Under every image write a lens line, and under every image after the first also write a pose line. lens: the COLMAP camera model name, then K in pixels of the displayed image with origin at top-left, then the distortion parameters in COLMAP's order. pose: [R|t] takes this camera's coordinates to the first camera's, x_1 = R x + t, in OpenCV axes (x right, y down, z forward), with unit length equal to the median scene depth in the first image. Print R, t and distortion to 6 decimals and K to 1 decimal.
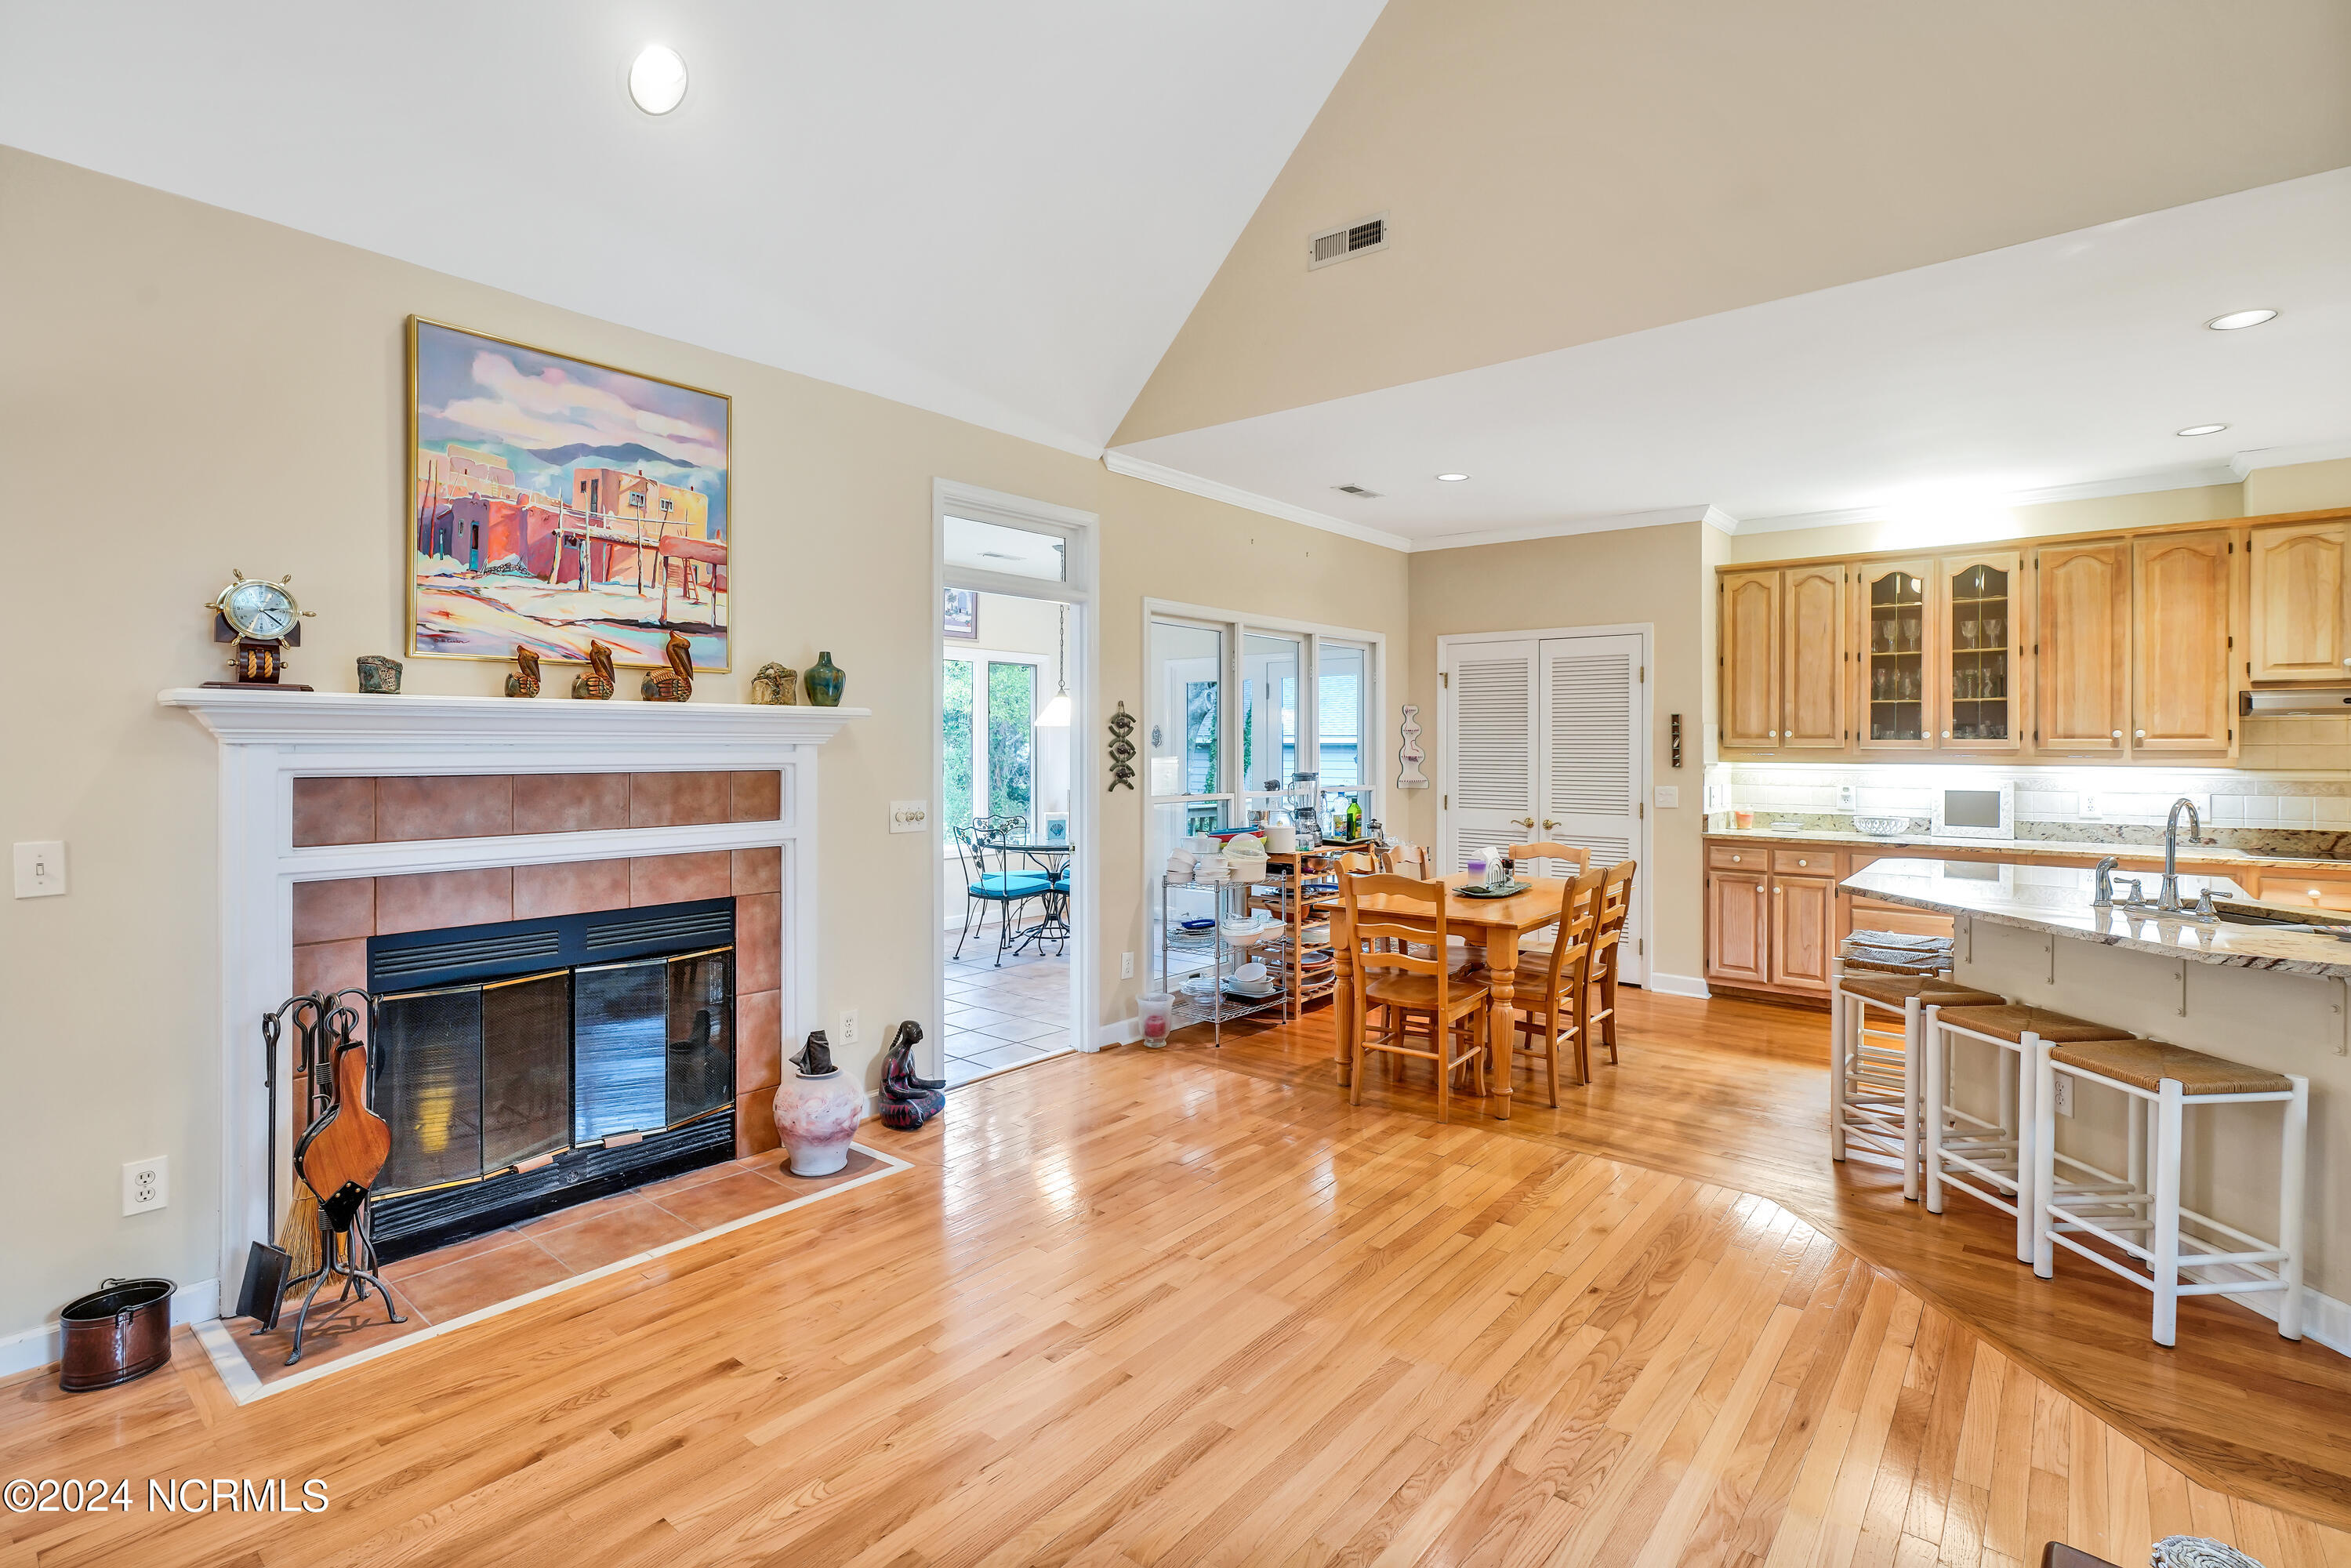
lens RADIAL K [[1087.0, 0, 1177.1], [0, 1087.0, 748.6], [0, 0, 1]] dist [-0.013941, 0.006618]
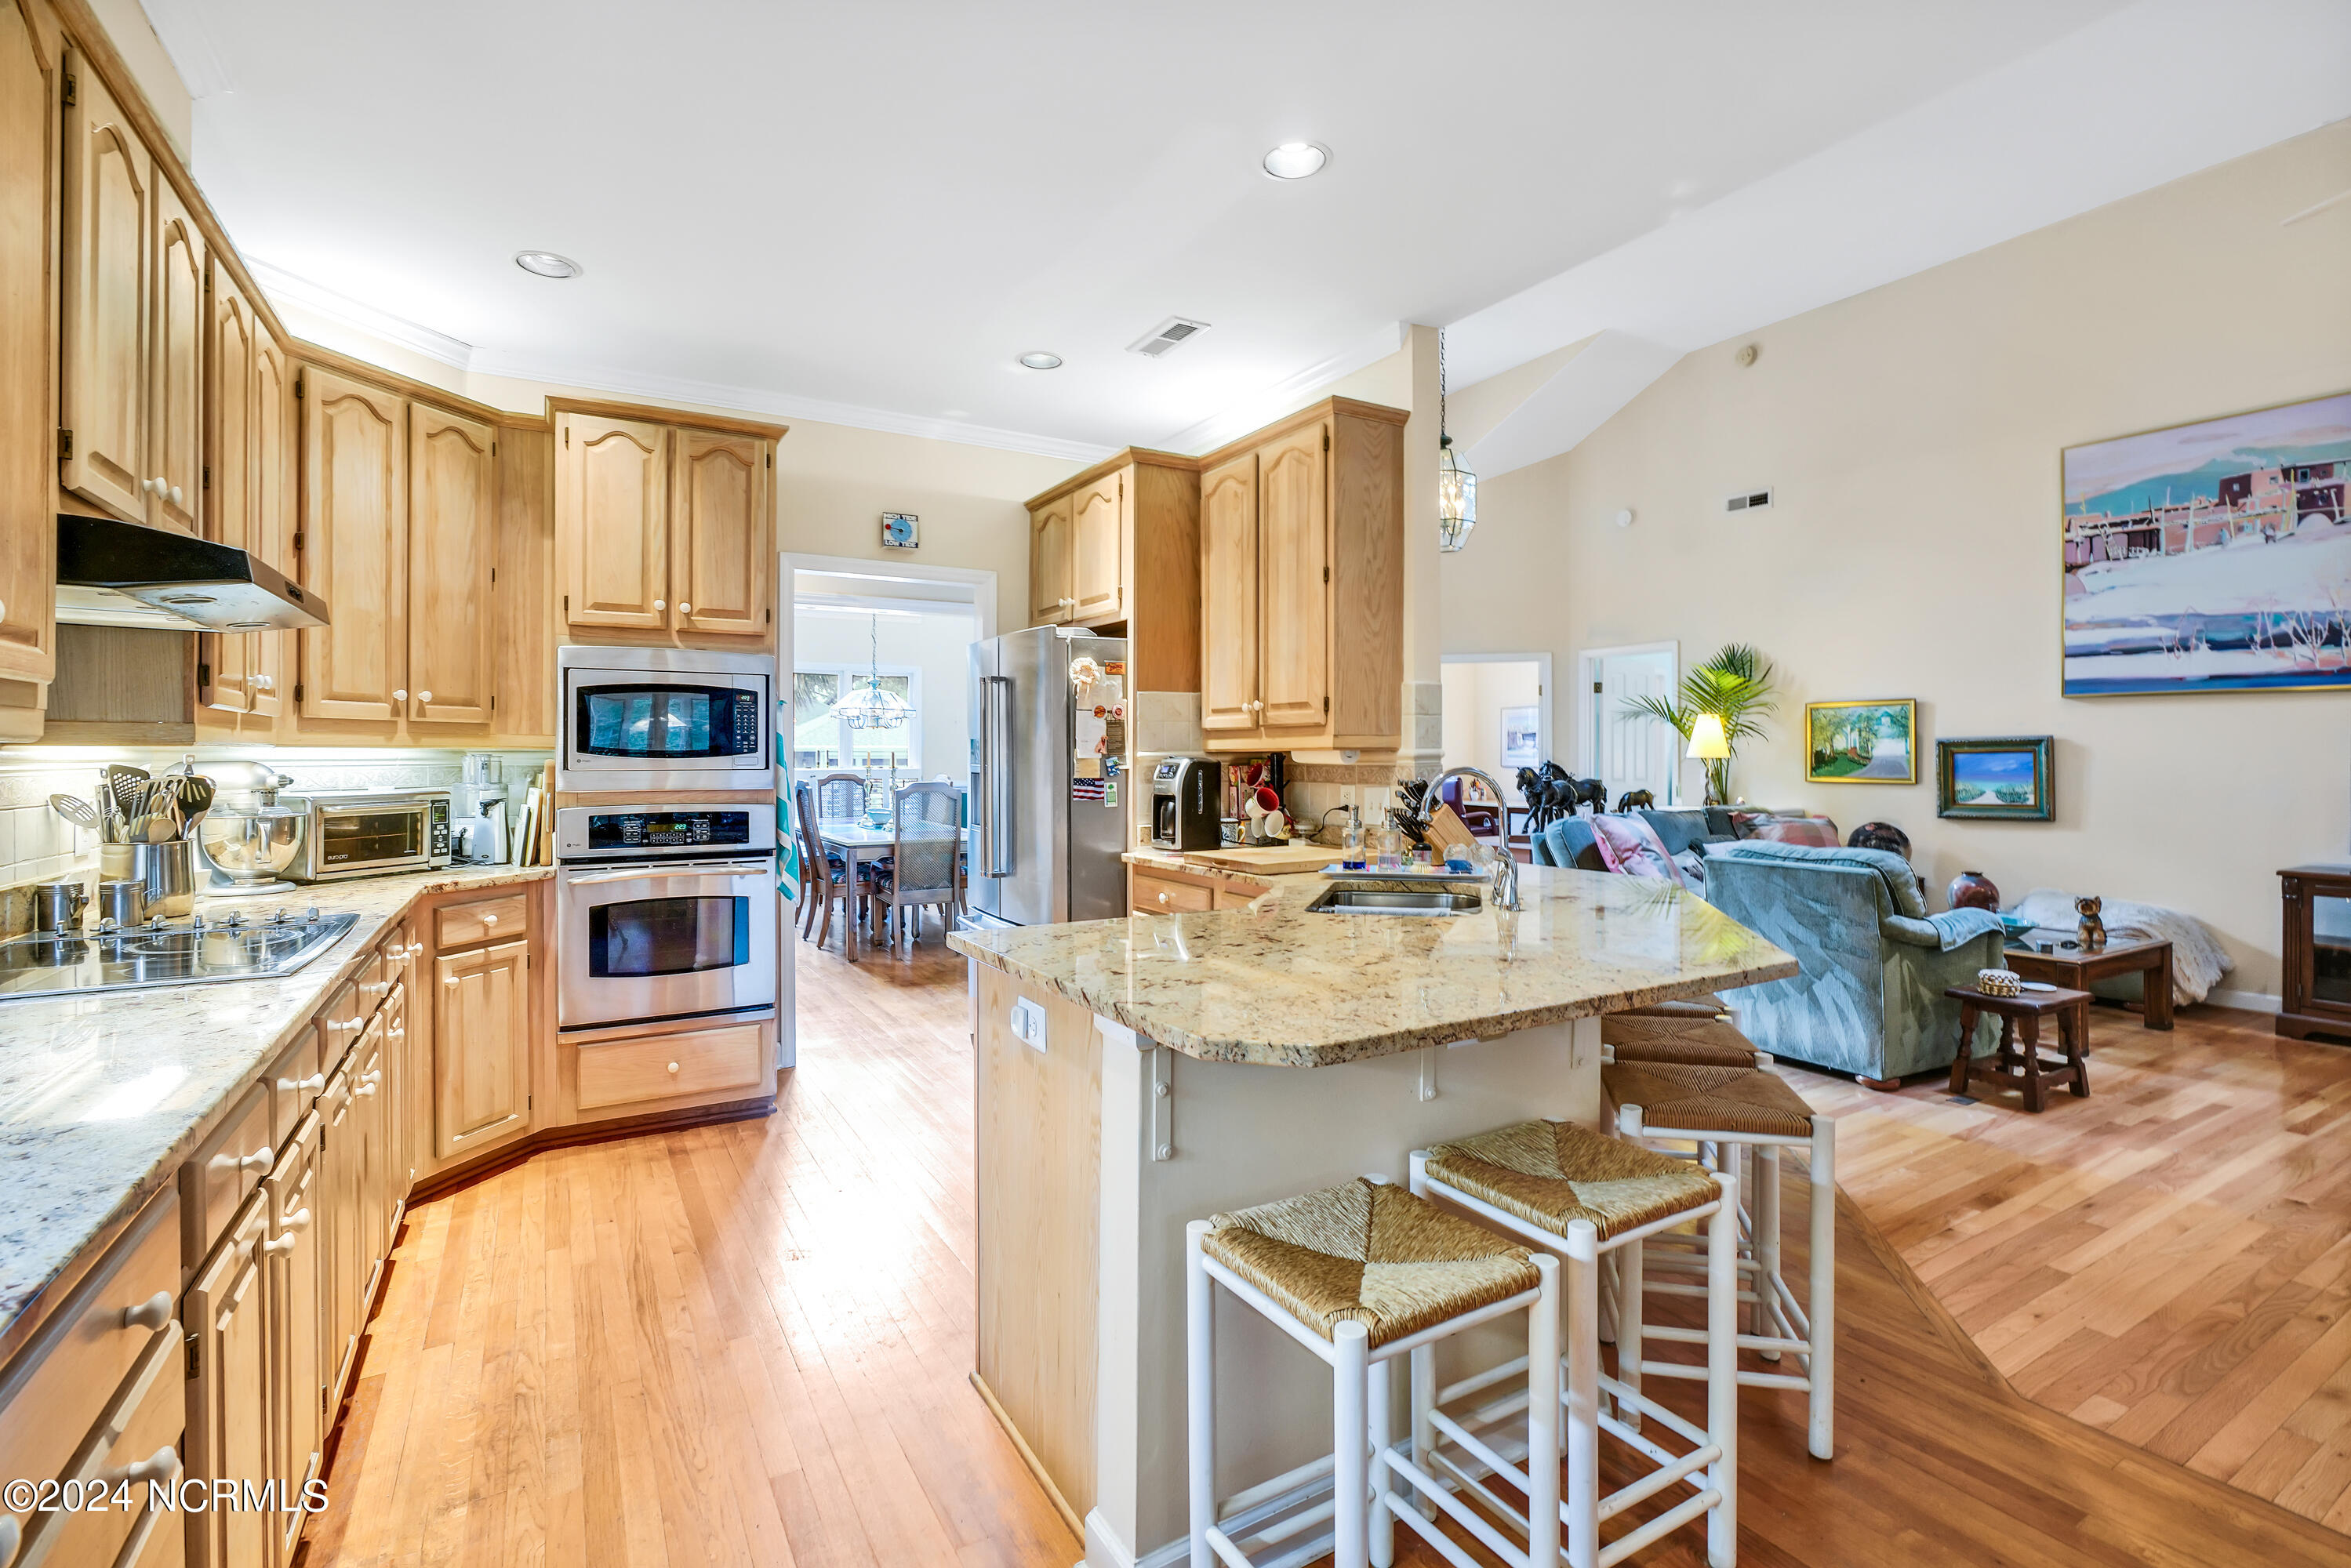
lens RADIAL K [[1065.2, 0, 1178.8], [0, 1065.2, 760.1], [0, 0, 1]] dist [-0.010177, 0.000556]
pose [[-0.940227, -0.001816, 0.340545, 0.524554], [0.000467, 0.999978, 0.006620, 0.021170], [-0.340549, 0.006383, -0.940205, 1.141688]]
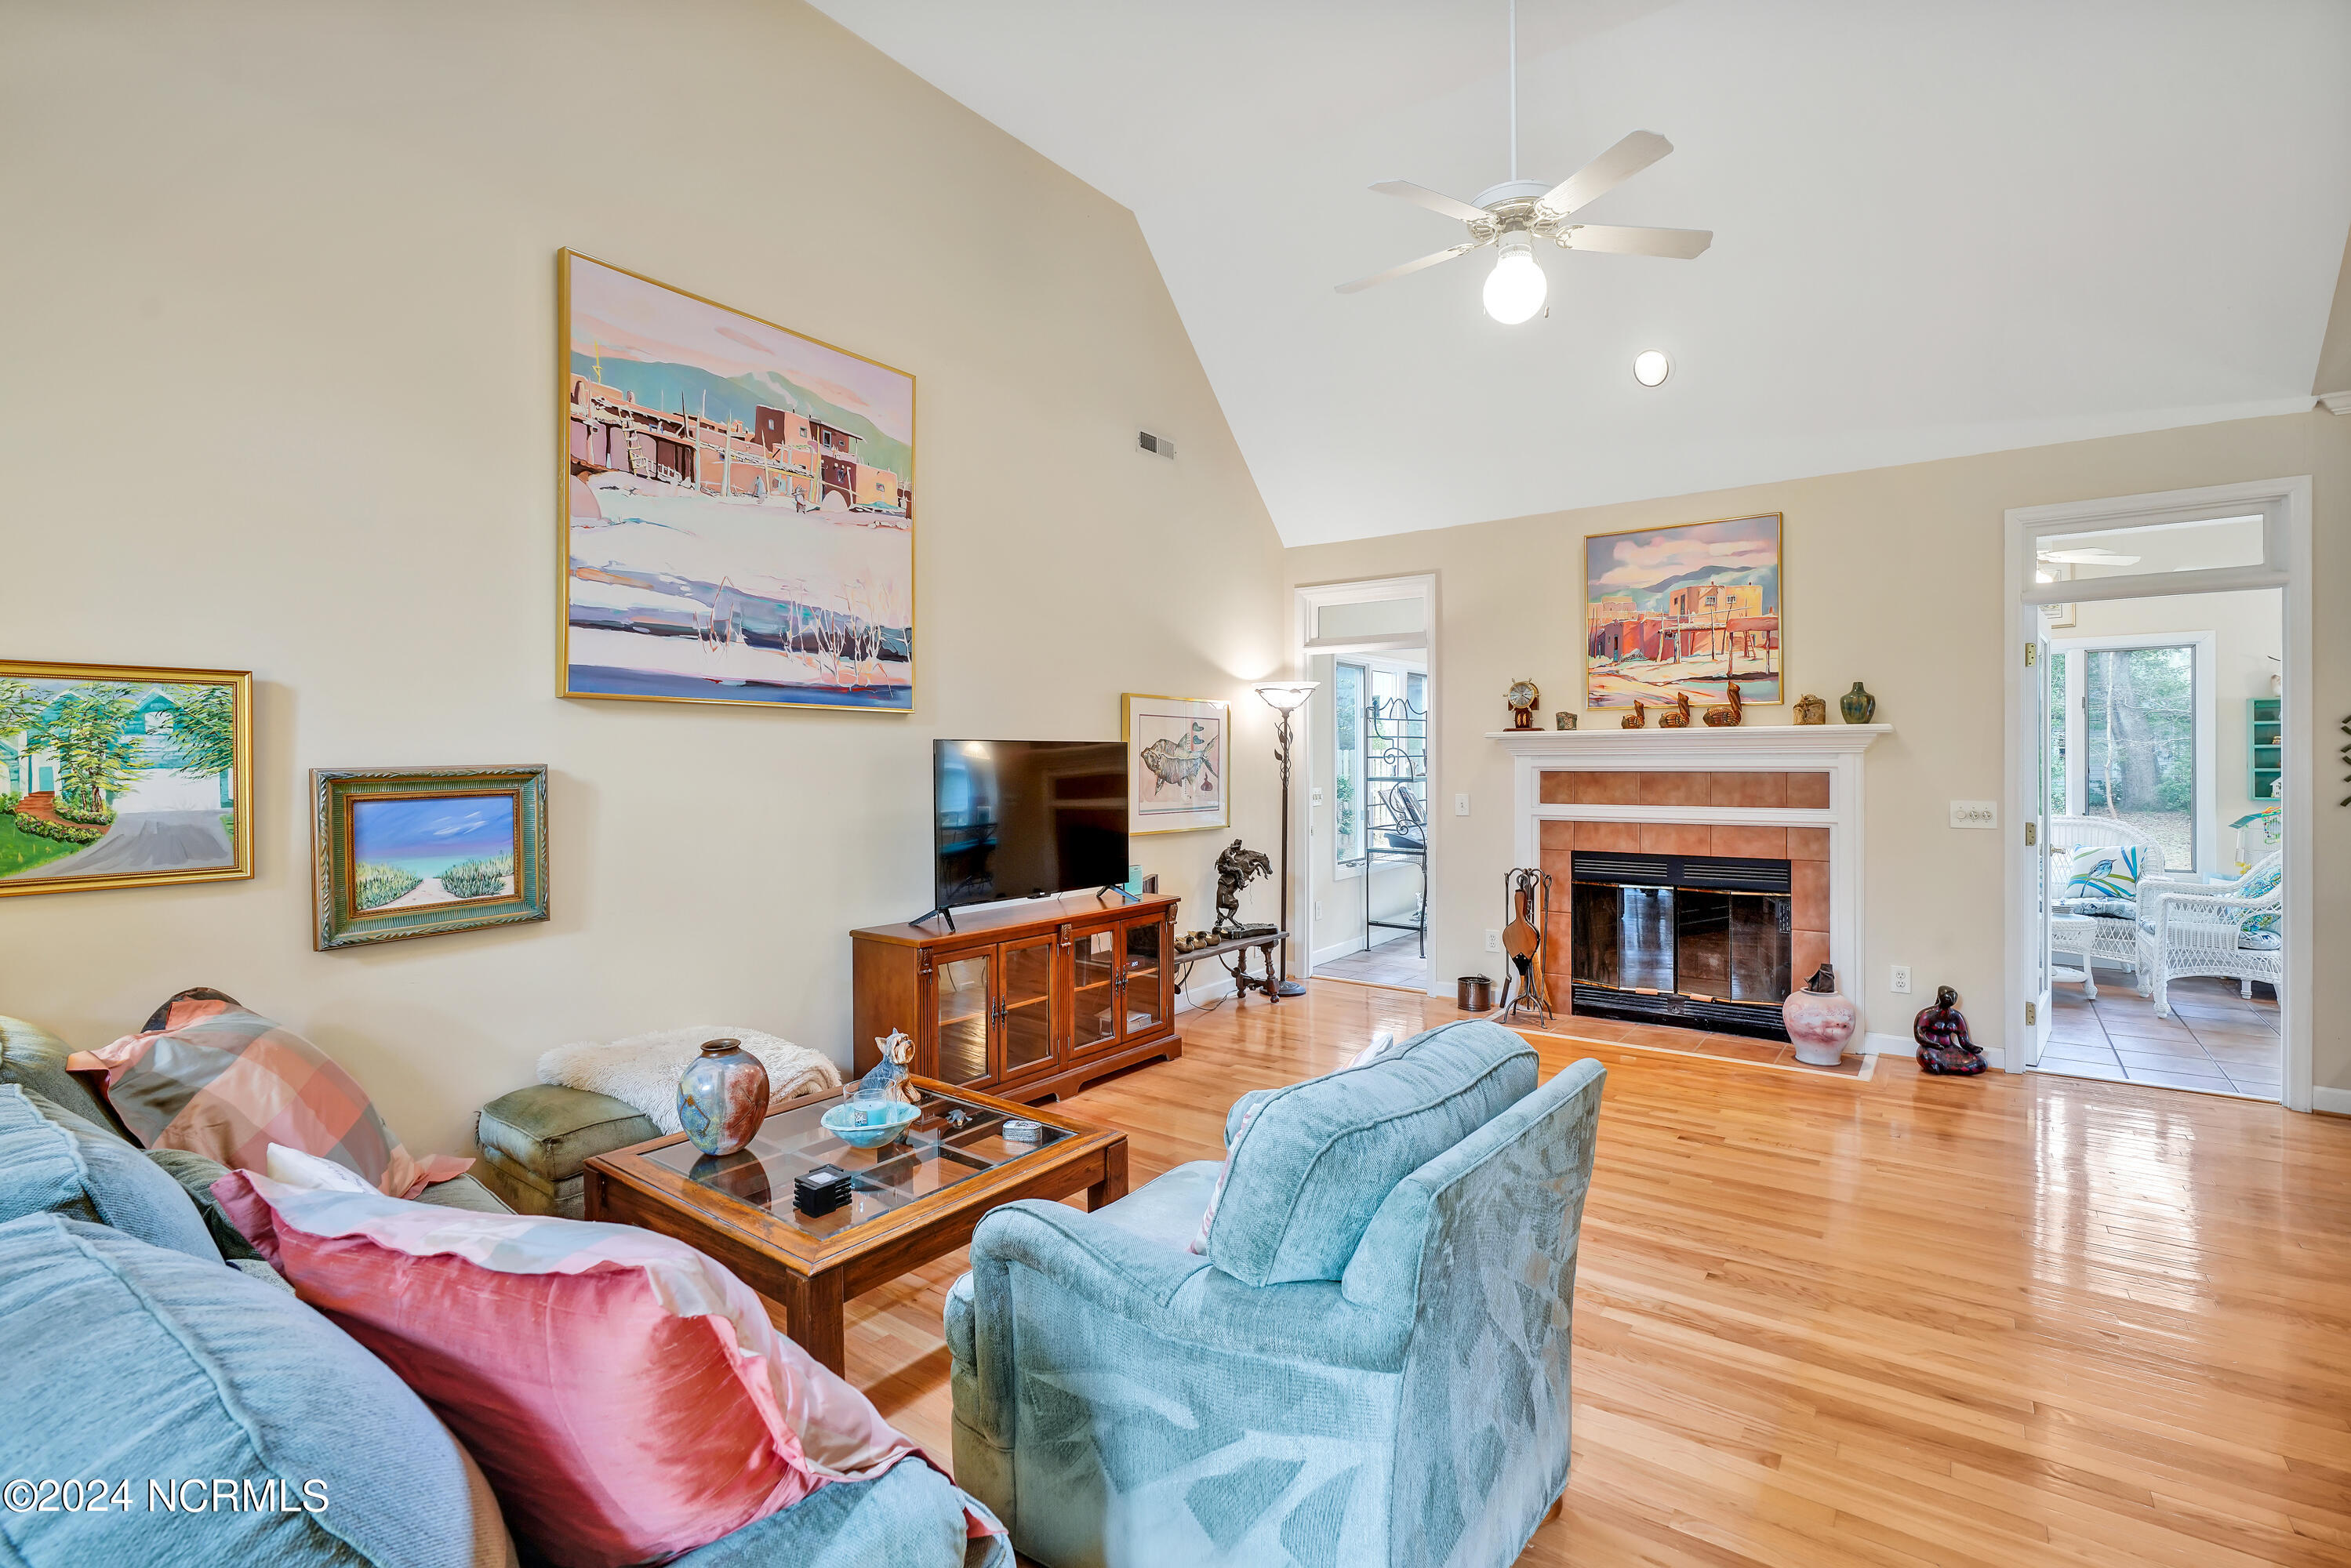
lens RADIAL K [[1086.8, 0, 1162.1], [0, 1086.8, 761.9], [0, 0, 1]] dist [-0.013941, 0.006618]
pose [[0.062858, 0.001048, -0.998022, 0.688070], [0.003813, 0.999992, 0.001290, 0.001674], [0.998015, -0.003886, 0.062853, 0.061242]]
